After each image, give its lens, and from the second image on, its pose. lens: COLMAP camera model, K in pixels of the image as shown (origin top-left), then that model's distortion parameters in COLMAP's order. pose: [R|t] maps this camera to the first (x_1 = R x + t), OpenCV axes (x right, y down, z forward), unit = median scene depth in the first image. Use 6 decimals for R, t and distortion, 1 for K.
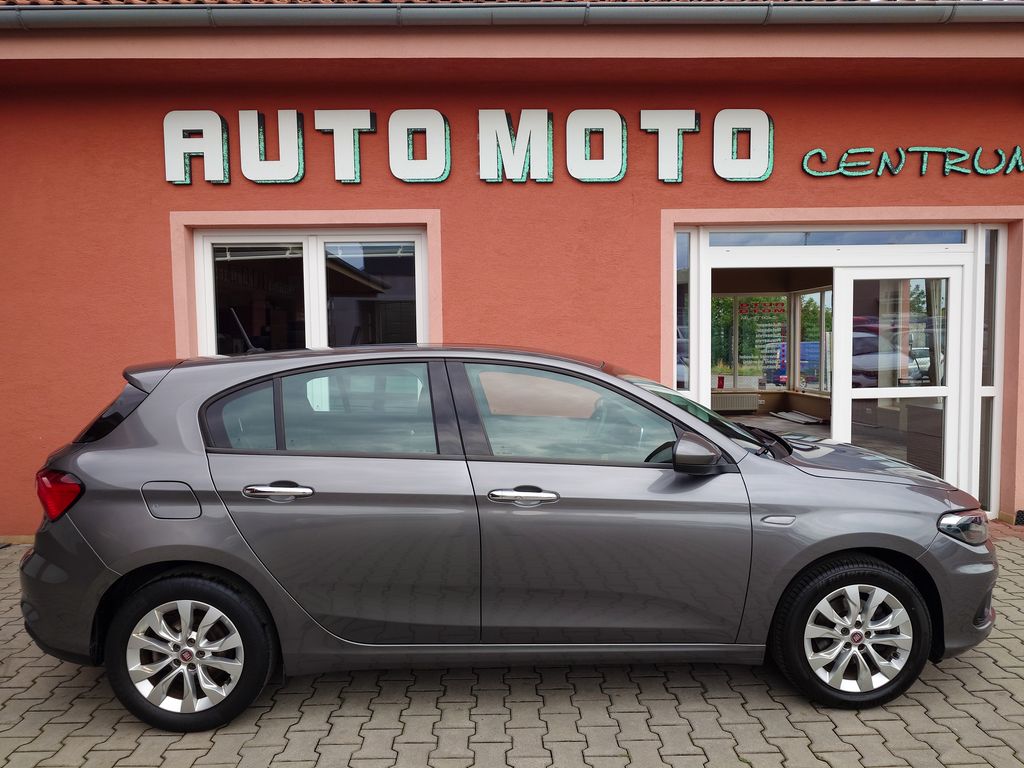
lens RADIAL K [[704.5, 0, 515.2], [0, 704.5, 385.0], [0, 0, 1]] dist [0.000067, -0.000345]
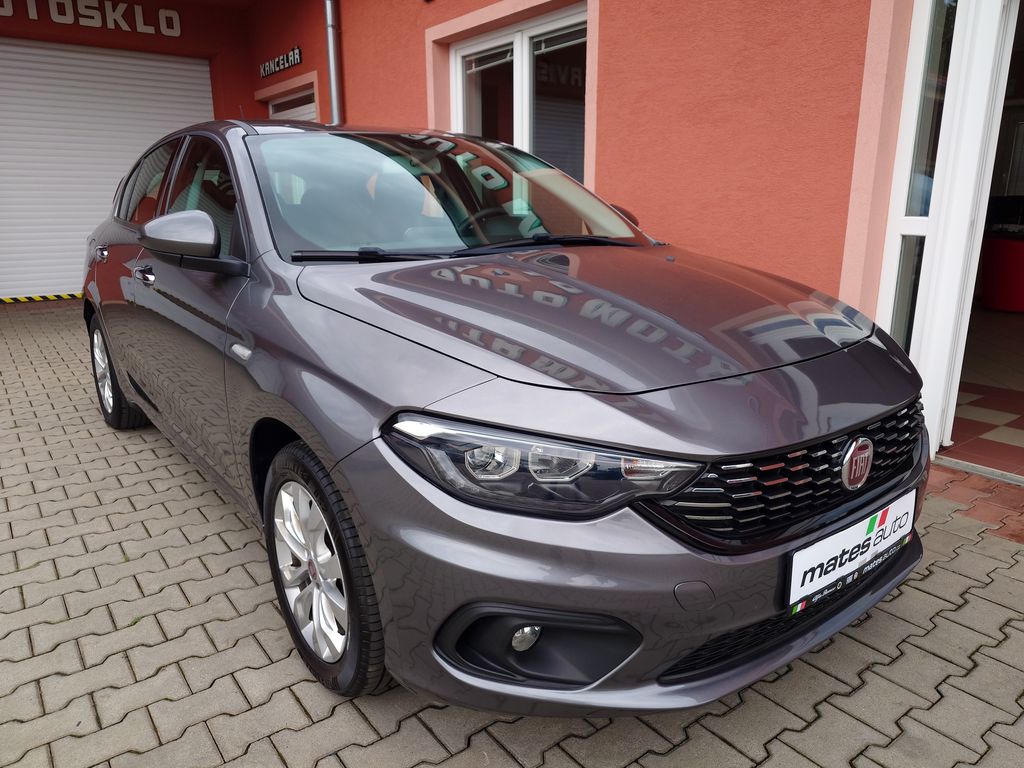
lens RADIAL K [[717.9, 0, 510.5], [0, 717.9, 381.8], [0, 0, 1]] dist [-0.001054, -0.003364]
pose [[0.585431, 0.207791, -0.783641, 0.549882], [-0.057030, 0.974757, 0.215863, 0.032595], [0.808714, -0.081682, 0.582503, 0.423708]]
